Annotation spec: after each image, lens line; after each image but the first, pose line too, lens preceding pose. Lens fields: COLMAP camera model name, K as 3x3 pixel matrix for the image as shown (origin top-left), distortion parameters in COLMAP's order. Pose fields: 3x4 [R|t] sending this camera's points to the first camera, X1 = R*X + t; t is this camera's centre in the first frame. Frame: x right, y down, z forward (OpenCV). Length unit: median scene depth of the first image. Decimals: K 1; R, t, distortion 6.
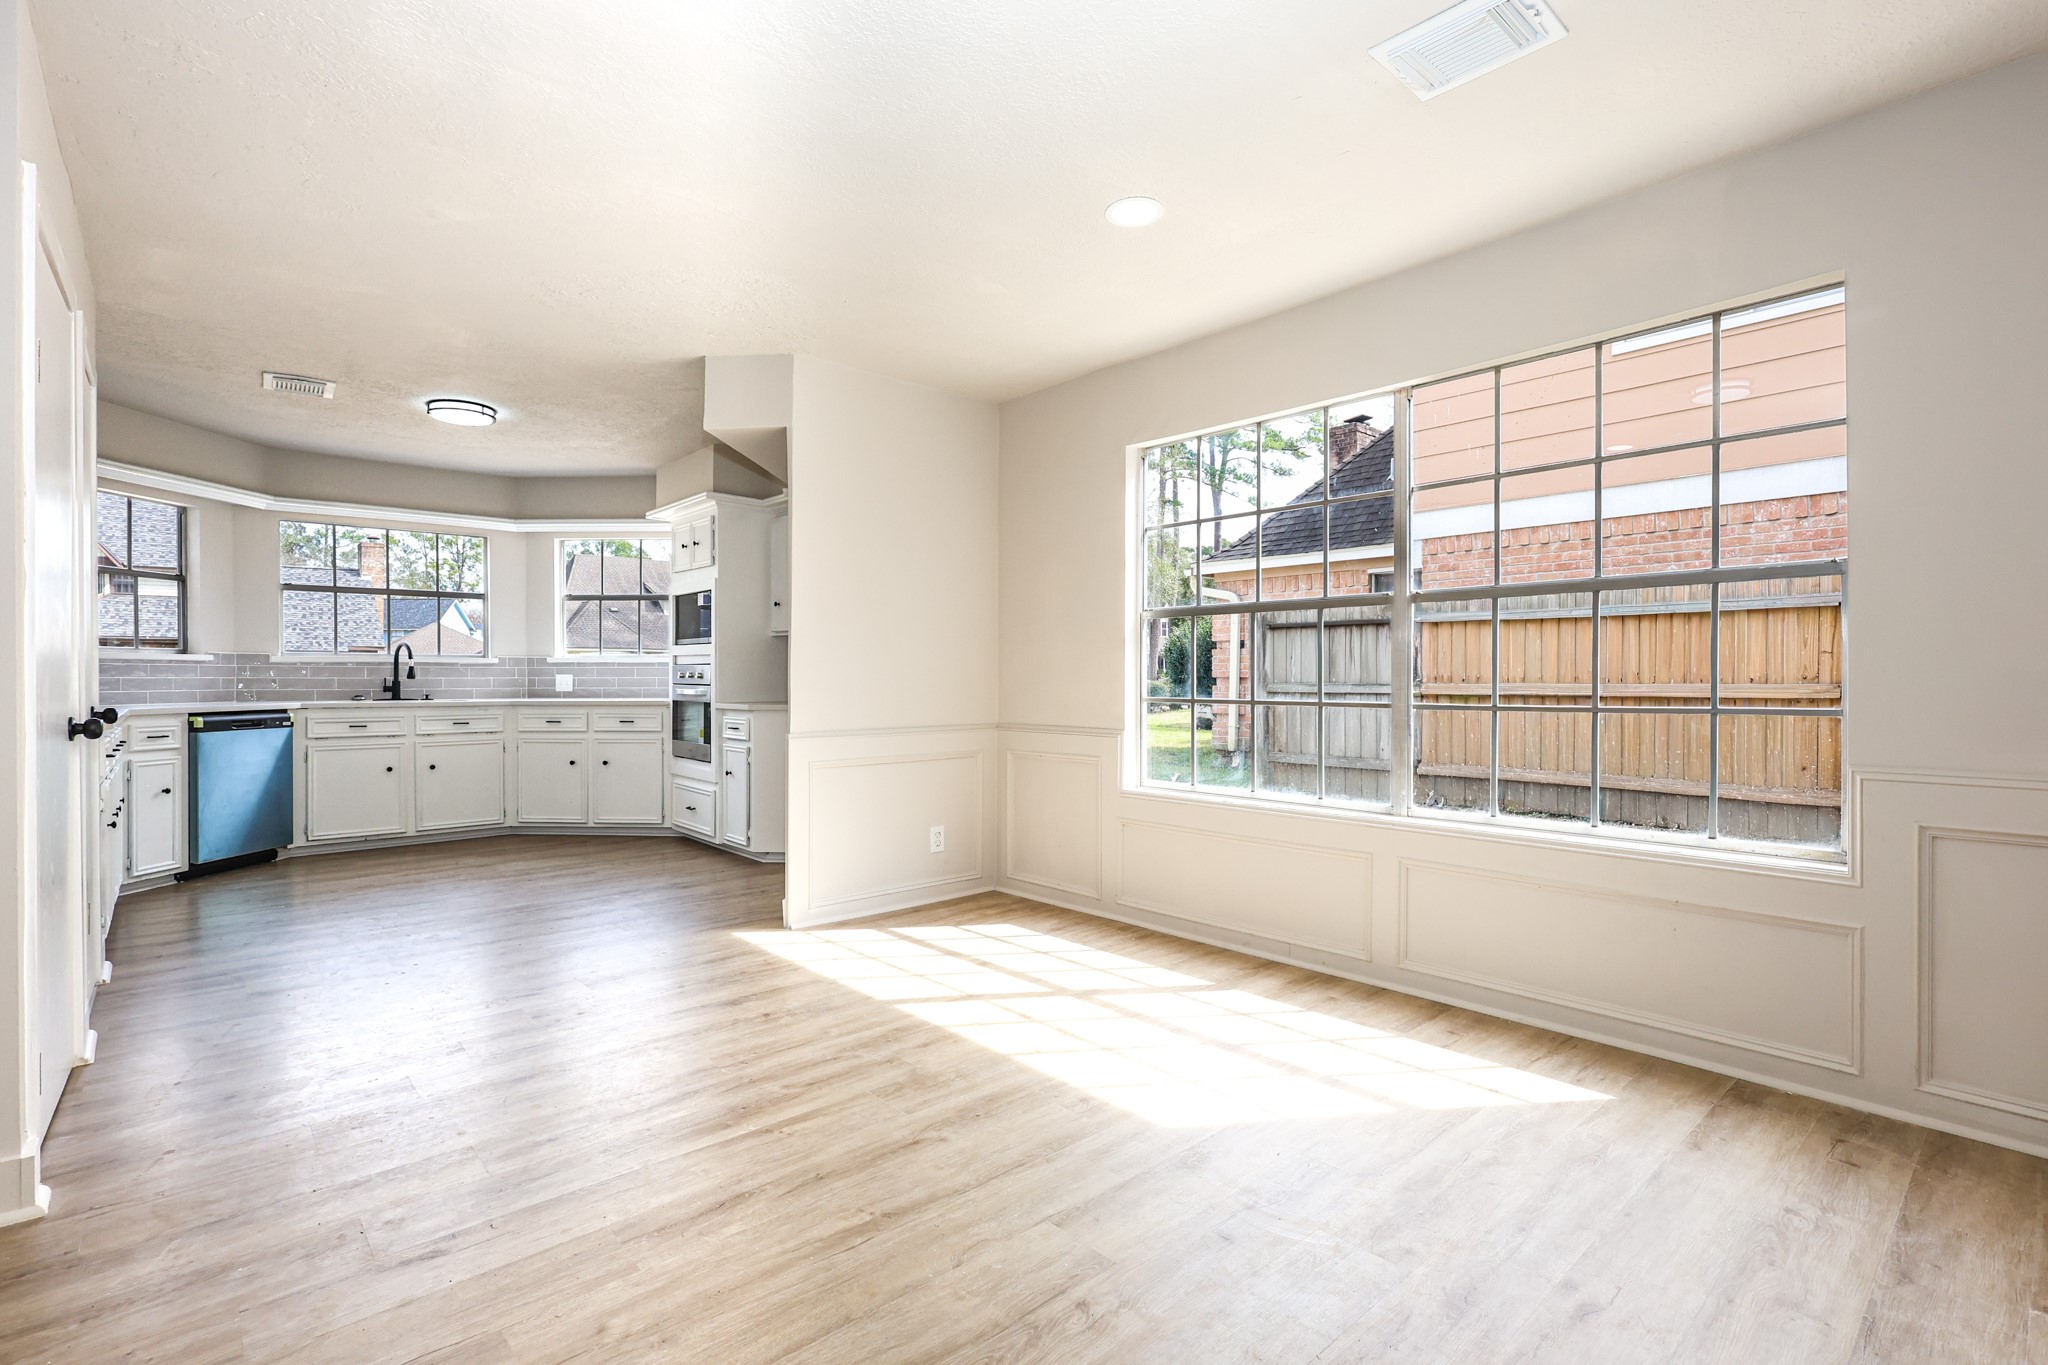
lens RADIAL K [[942.0, 0, 1008.8], [0, 942.0, 671.3], [0, 0, 1]] dist [-0.007640, 0.002582]
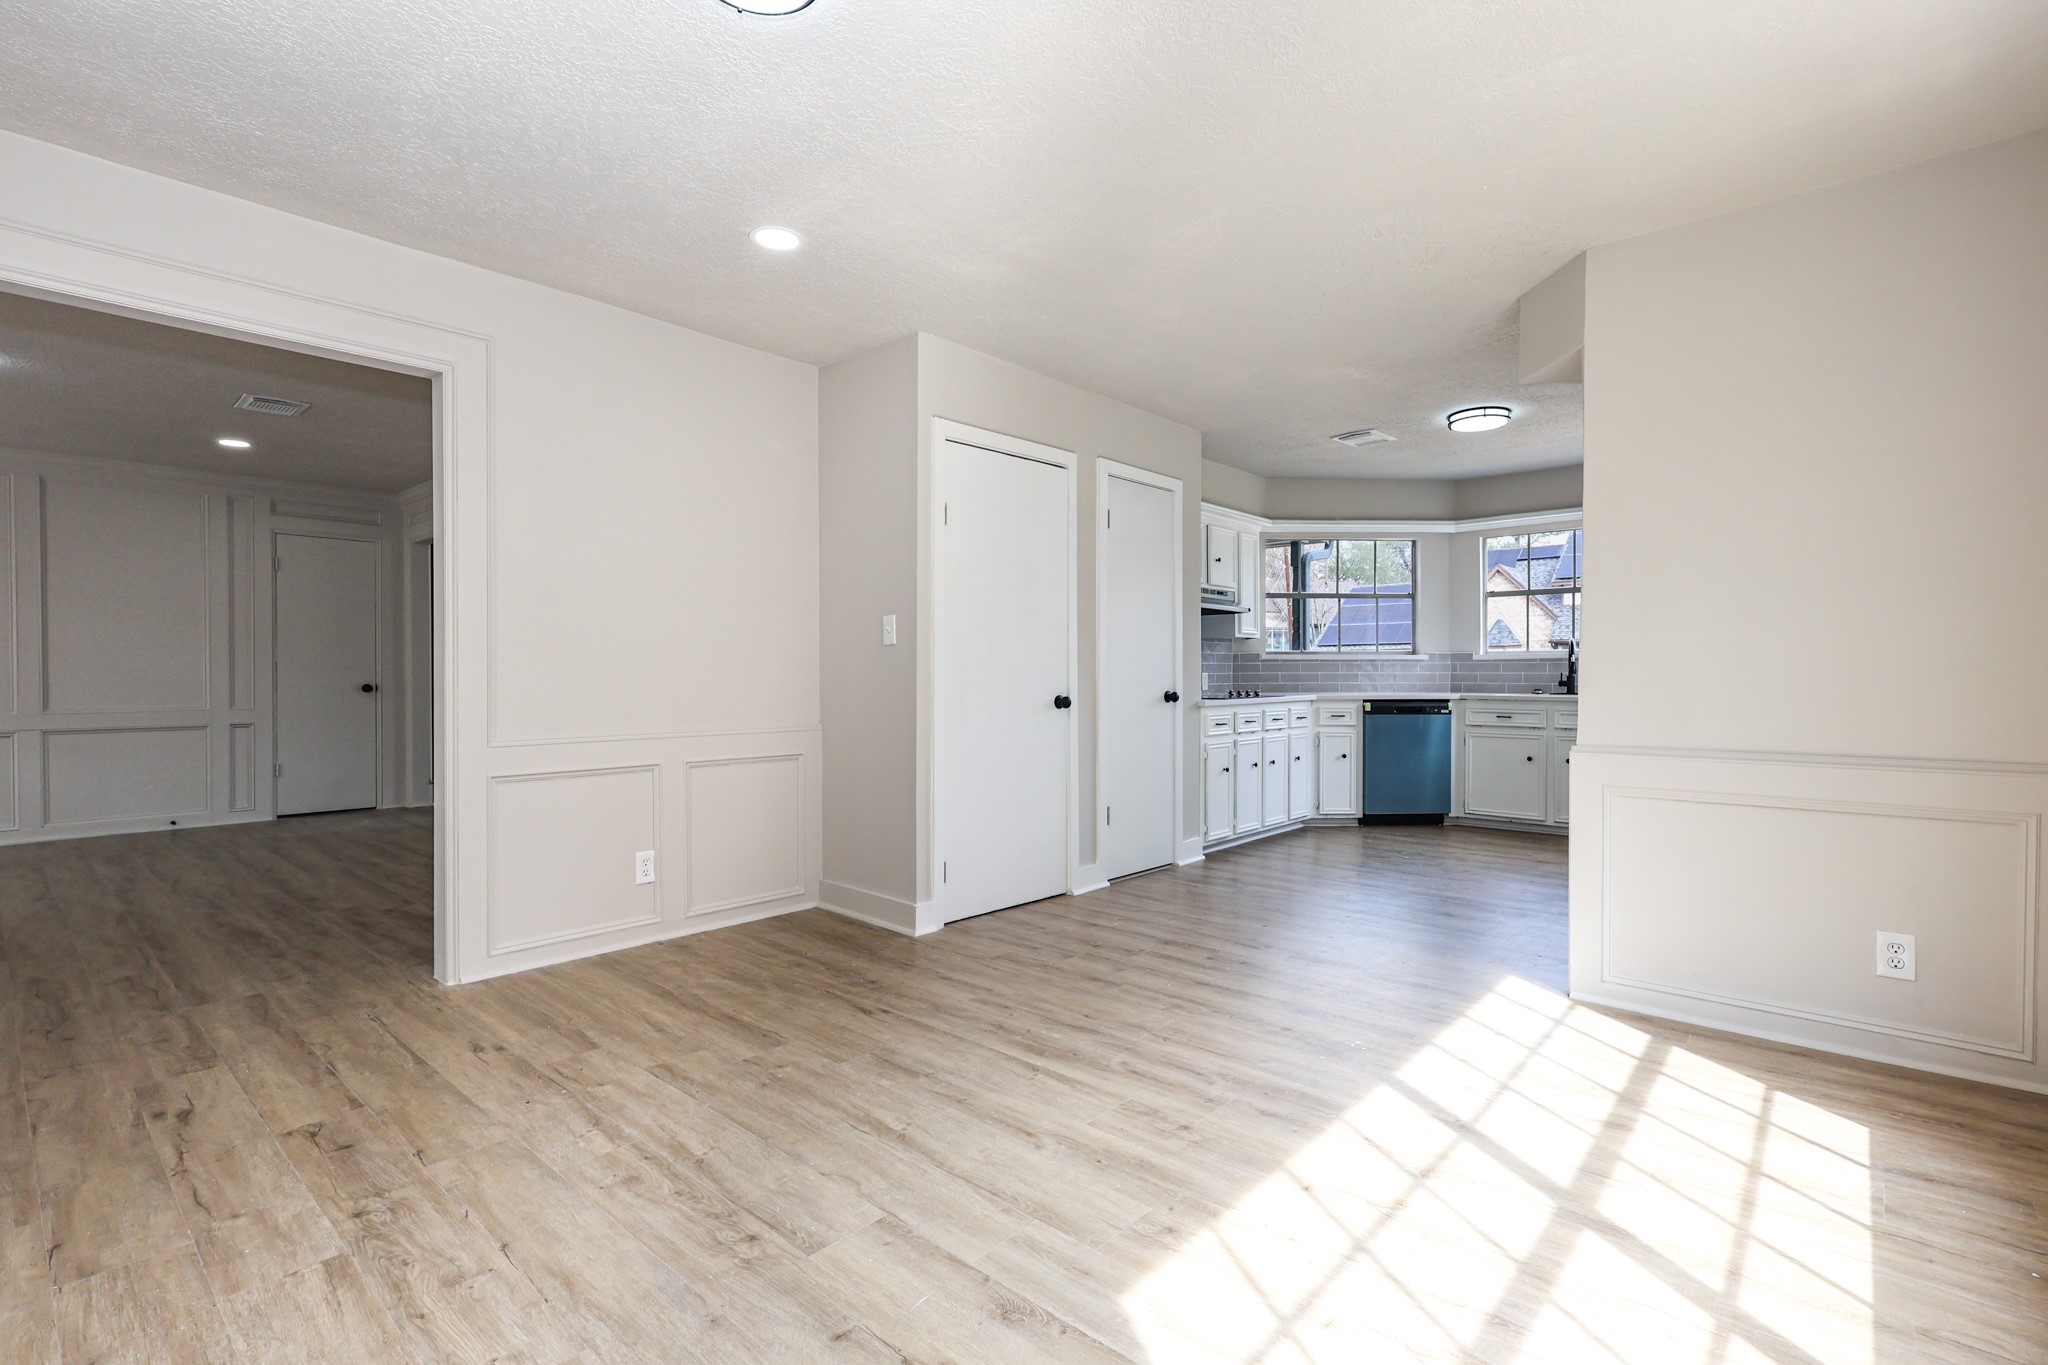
lens RADIAL K [[942.0, 0, 1047.8], [0, 942.0, 696.9], [0, 0, 1]] dist [-0.007640, 0.002582]
pose [[0.131380, 0.025500, -0.991004, 0.401426], [0.006445, 0.999626, 0.026576, 0.002703], [0.991311, -0.009879, 0.131167, 0.401587]]
